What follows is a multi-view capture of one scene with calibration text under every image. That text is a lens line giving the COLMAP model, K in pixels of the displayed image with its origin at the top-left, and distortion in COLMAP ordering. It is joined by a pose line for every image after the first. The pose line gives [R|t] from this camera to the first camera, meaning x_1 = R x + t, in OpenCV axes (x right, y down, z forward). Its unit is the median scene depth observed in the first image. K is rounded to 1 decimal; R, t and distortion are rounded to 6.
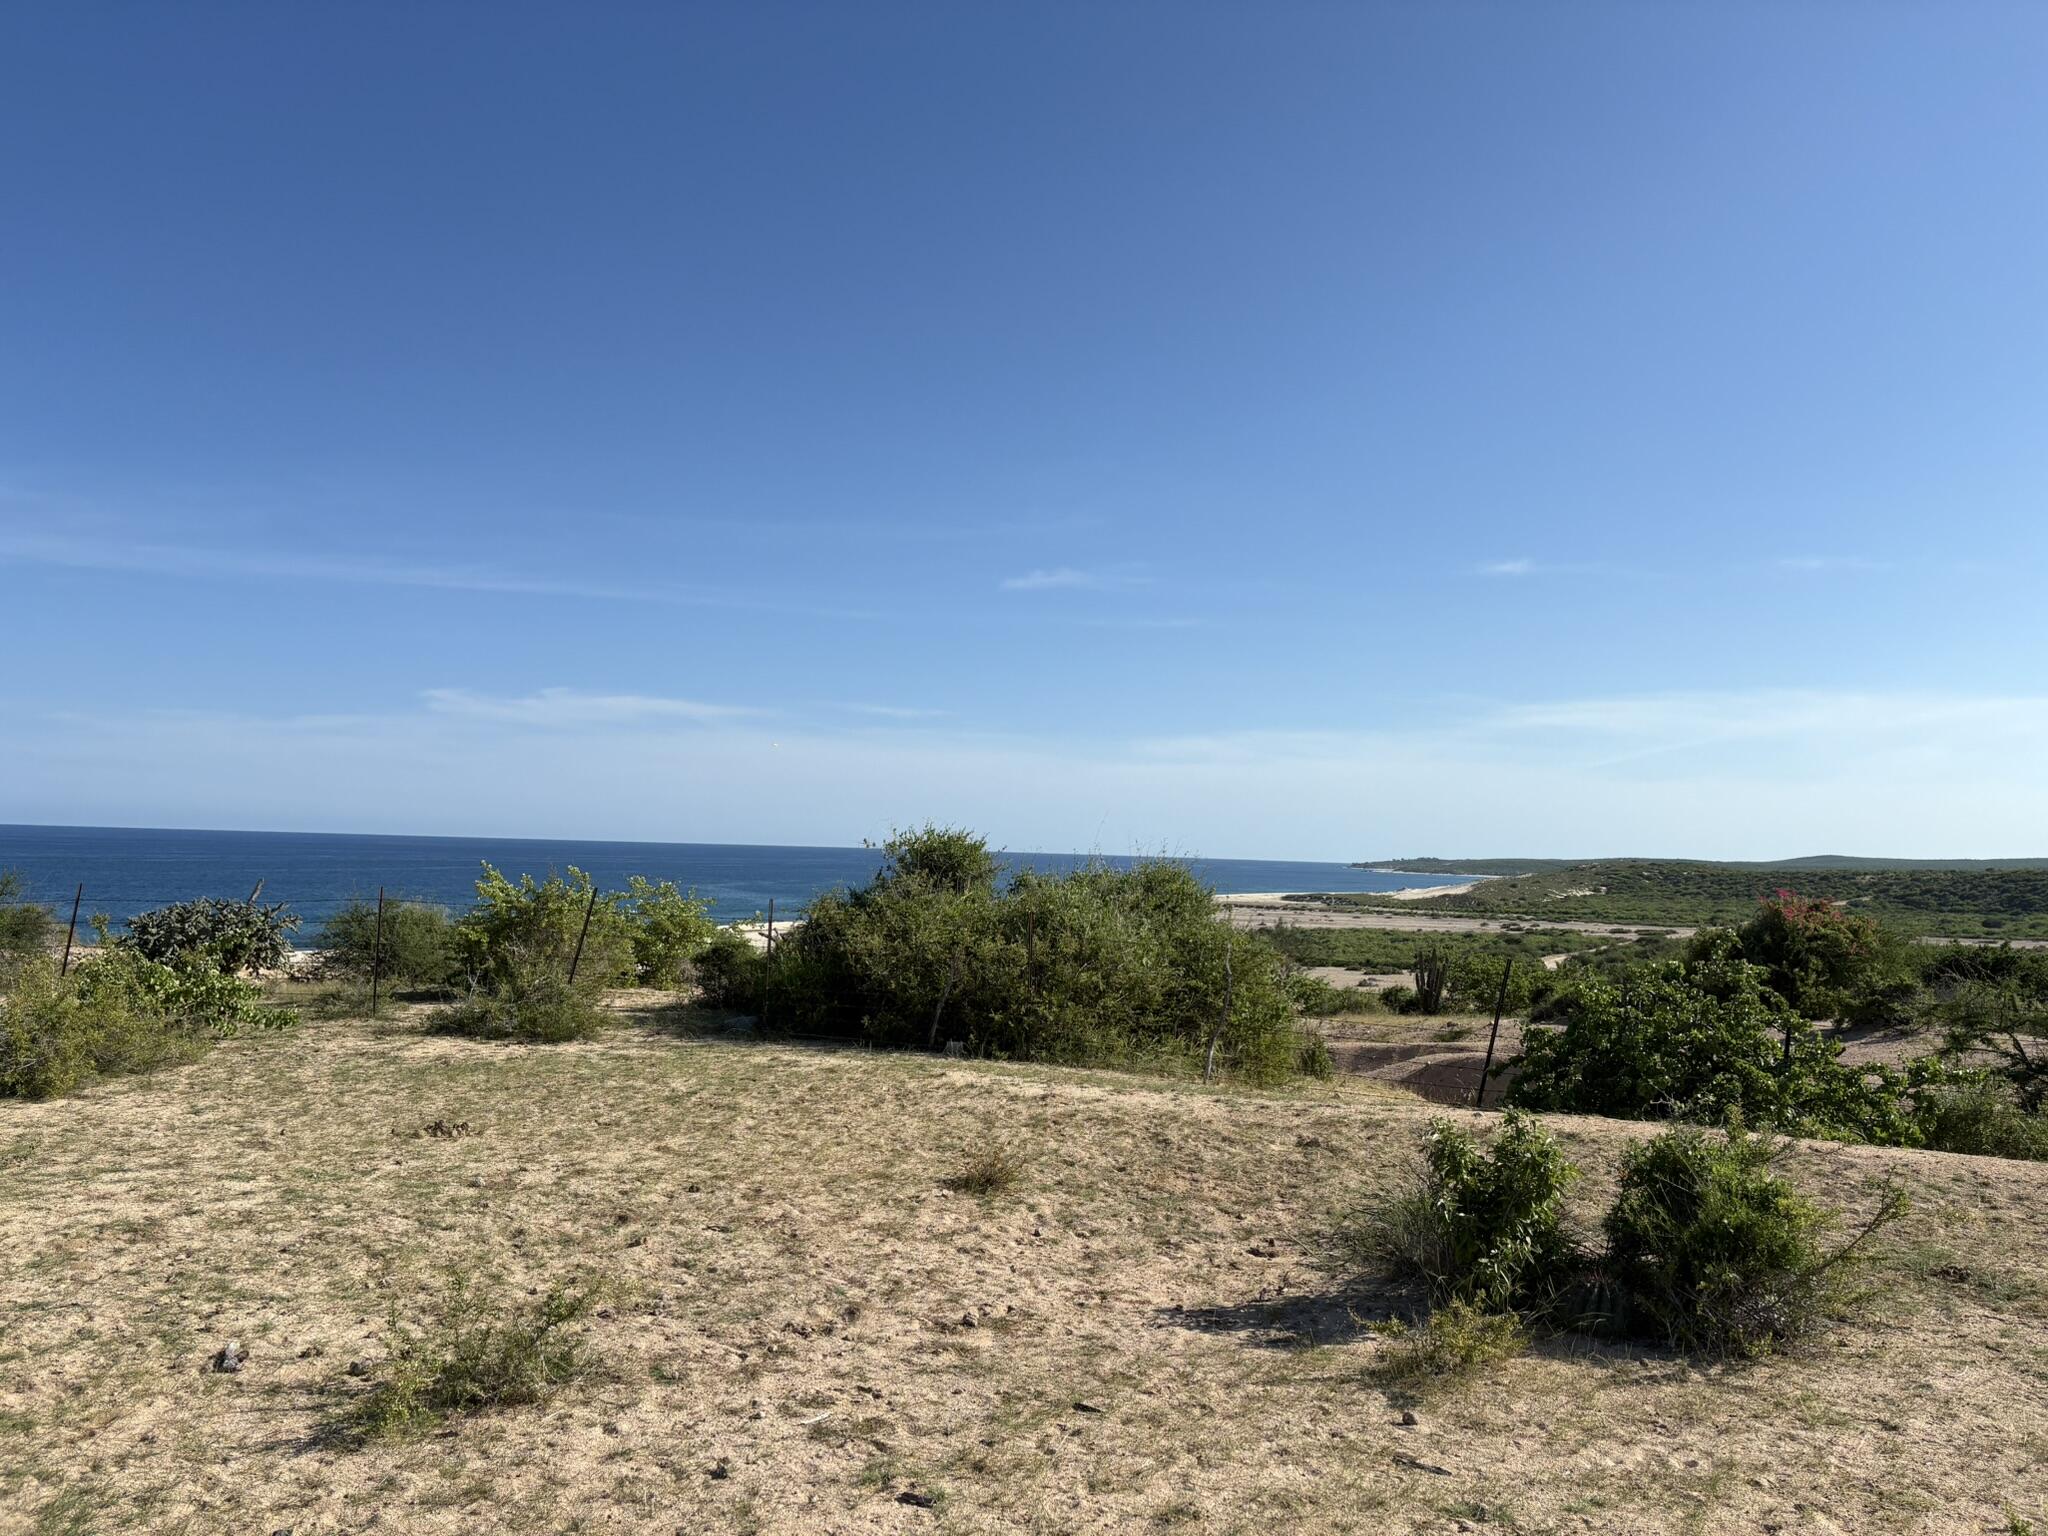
lens RADIAL K [[1413.7, 0, 1024.0], [0, 1413.7, 768.0], [0, 0, 1]] dist [-0.003097, -0.070522]
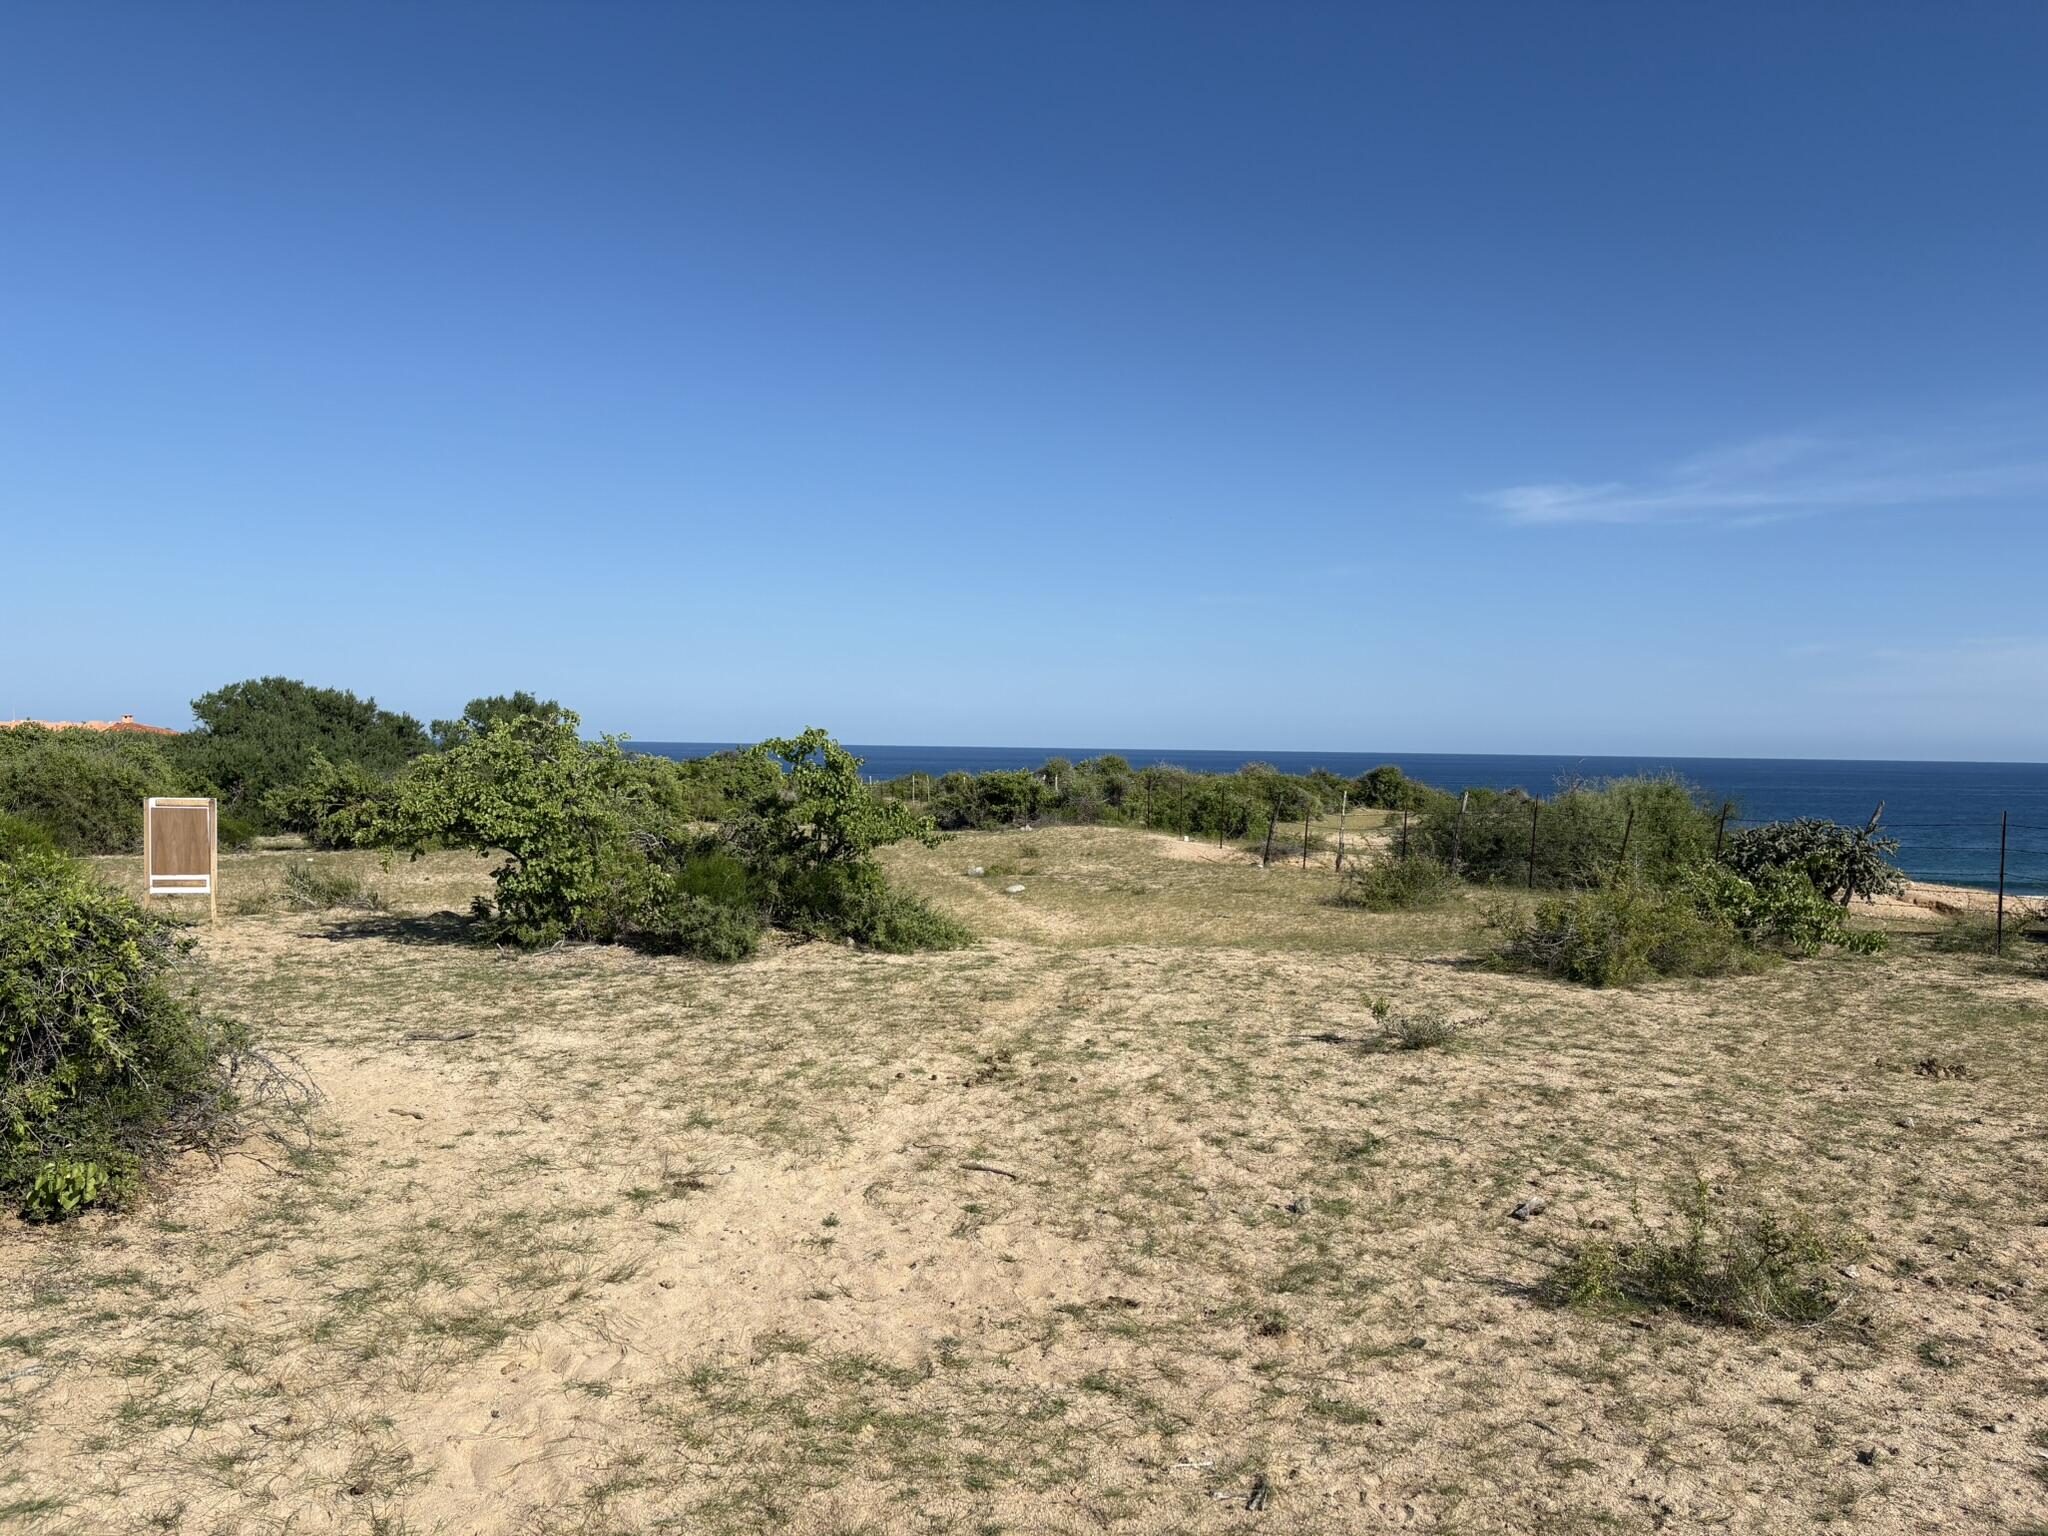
lens RADIAL K [[1413.7, 0, 1024.0], [0, 1413.7, 768.0], [0, 0, 1]] dist [-0.003097, -0.070522]
pose [[0.451780, 0.001467, -0.892128, 0.220840], [0.044560, 0.998713, 0.024208, 0.020387], [0.891016, -0.050690, 0.451134, 0.120240]]
